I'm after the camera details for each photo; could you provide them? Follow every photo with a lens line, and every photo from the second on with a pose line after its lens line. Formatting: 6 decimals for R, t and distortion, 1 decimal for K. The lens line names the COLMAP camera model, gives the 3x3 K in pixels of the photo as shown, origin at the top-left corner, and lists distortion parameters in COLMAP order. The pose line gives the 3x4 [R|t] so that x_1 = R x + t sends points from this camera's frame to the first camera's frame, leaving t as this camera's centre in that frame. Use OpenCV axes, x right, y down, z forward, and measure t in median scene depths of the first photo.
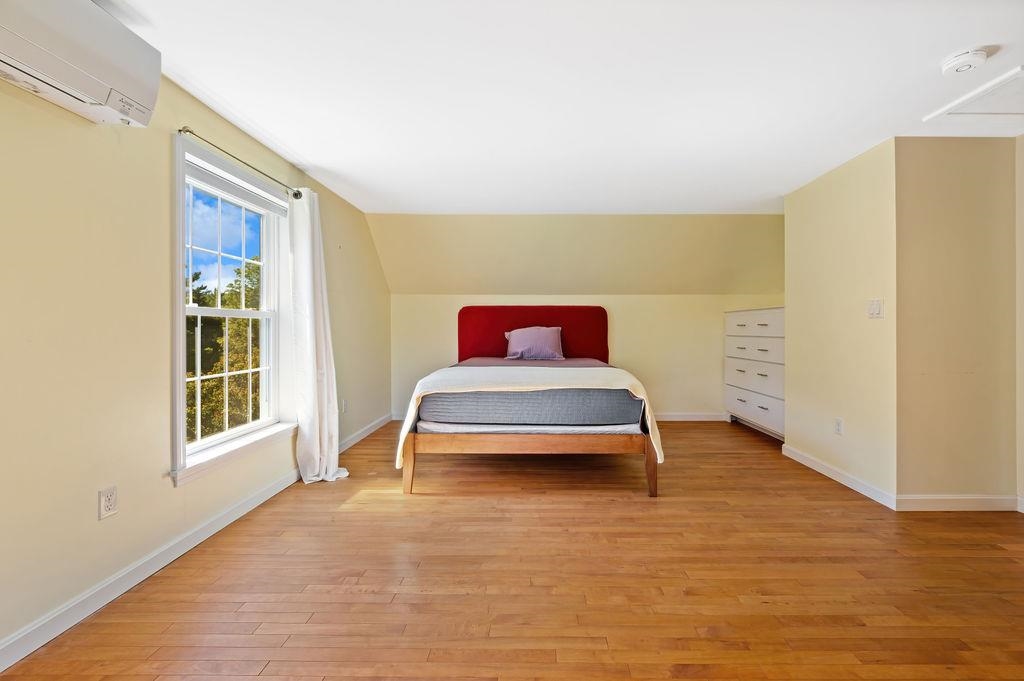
lens RADIAL K [[418.6, 0, 526.2], [0, 418.6, 335.8], [0, 0, 1]] dist [-0.000156, 0.000053]
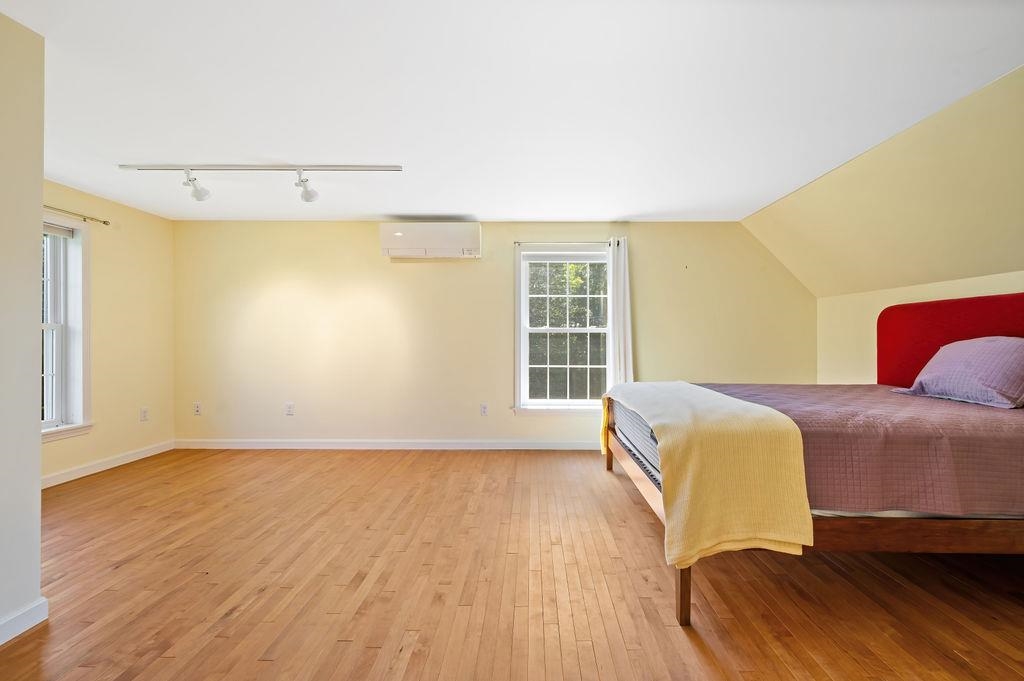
lens RADIAL K [[418.6, 0, 526.2], [0, 418.6, 335.8], [0, 0, 1]] dist [-0.000156, 0.000053]
pose [[-0.008903, -0.004787, -0.999949, 0.912913], [-0.019448, 0.999800, -0.004613, -0.017920], [0.999771, 0.019406, -0.008994, 0.788395]]
